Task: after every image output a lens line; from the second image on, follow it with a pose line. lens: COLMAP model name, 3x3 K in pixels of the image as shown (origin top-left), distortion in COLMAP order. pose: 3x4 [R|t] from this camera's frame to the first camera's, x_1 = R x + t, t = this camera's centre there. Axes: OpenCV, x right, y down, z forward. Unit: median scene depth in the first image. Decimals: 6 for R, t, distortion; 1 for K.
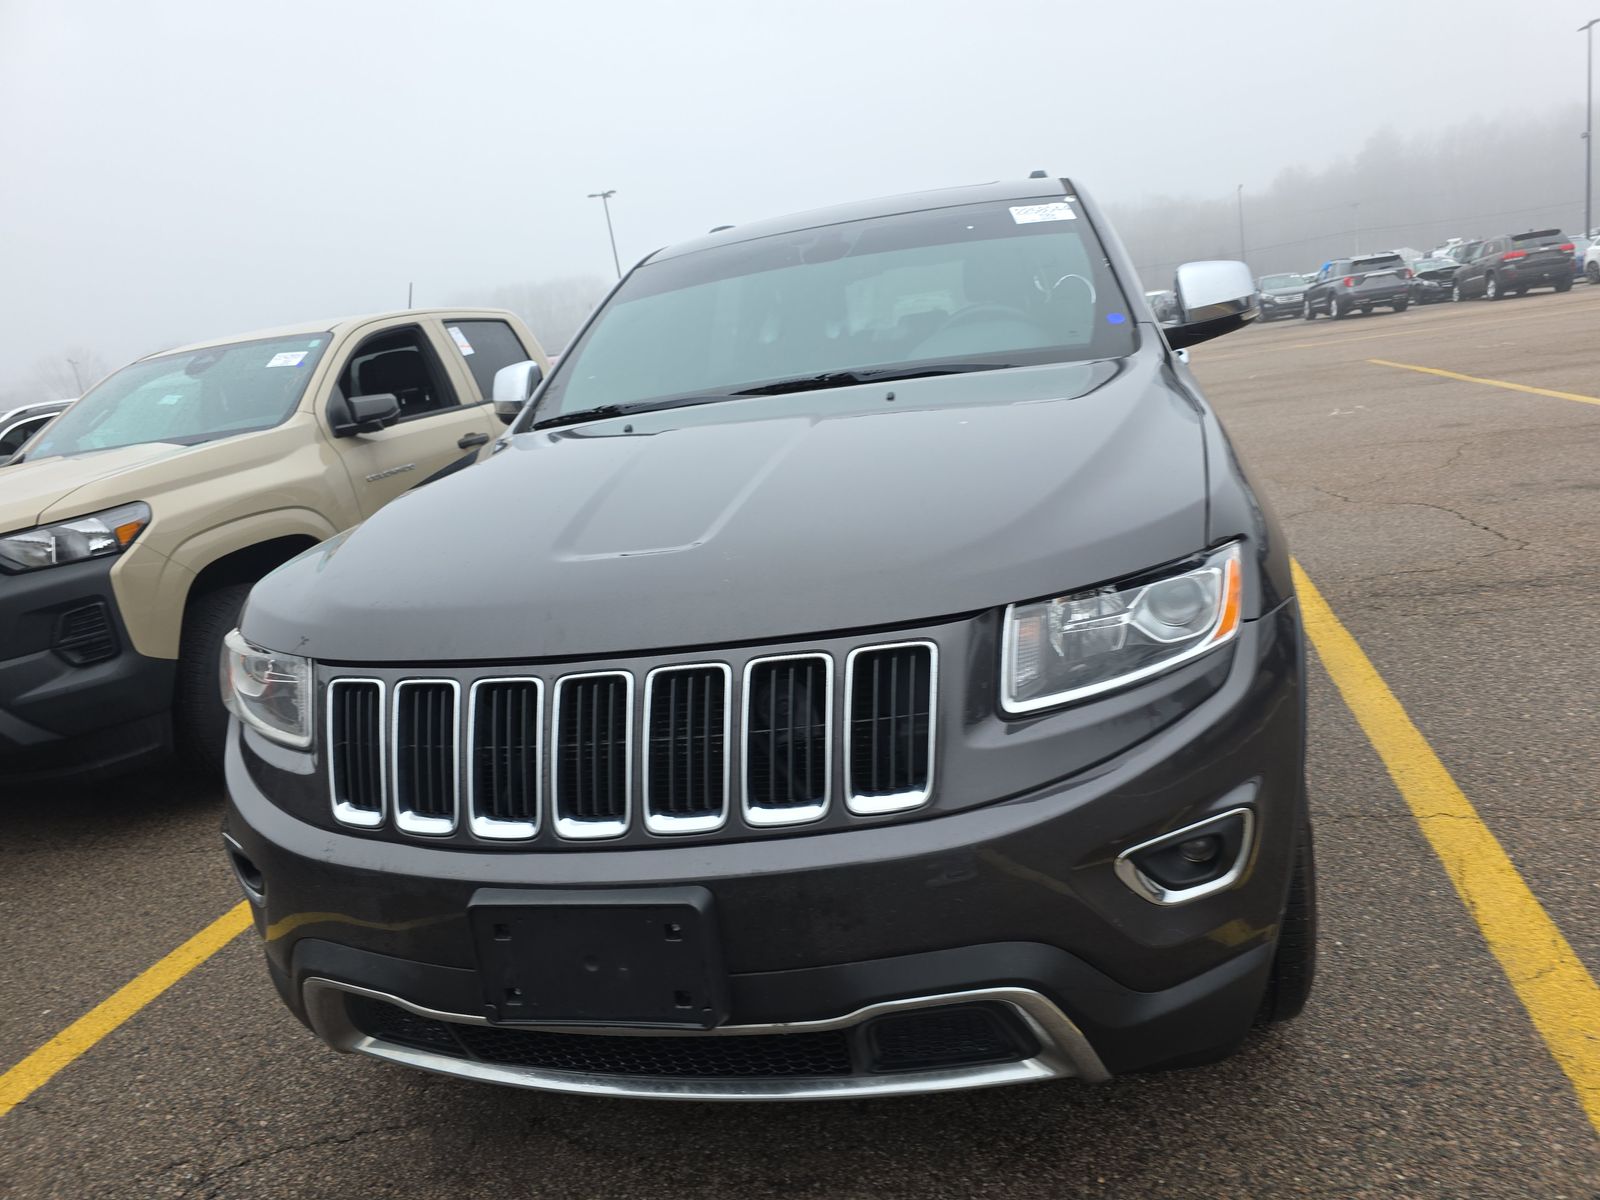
lens RADIAL K [[1054.3, 0, 800.0], [0, 1054.3, 600.0], [0, 0, 1]] dist [0.013620, -0.002769]
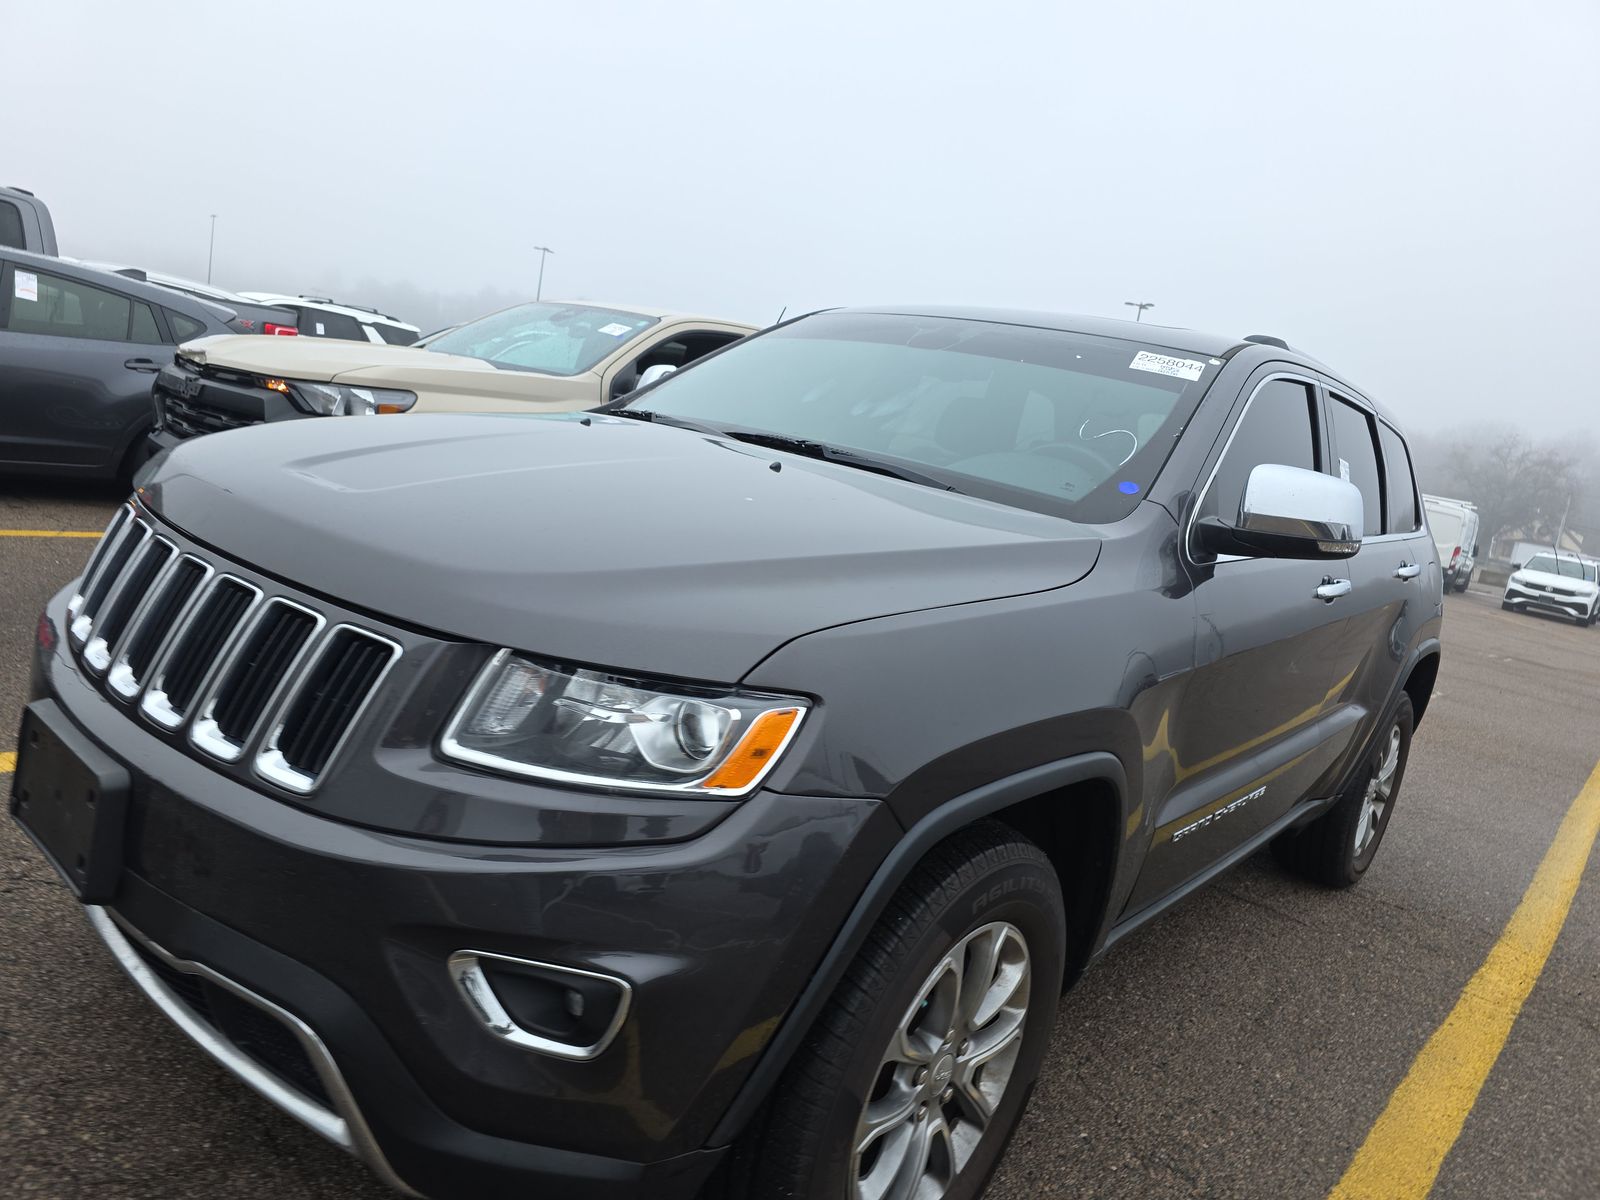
lens RADIAL K [[1048.3, 0, 800.0], [0, 1048.3, 600.0], [0, 0, 1]] dist [0.045160, -0.028046]
pose [[0.847076, 0.367275, -0.384150, 0.371493], [-0.397538, 0.917585, 0.000679, -0.067209], [0.352740, 0.152139, 0.923270, 0.116313]]
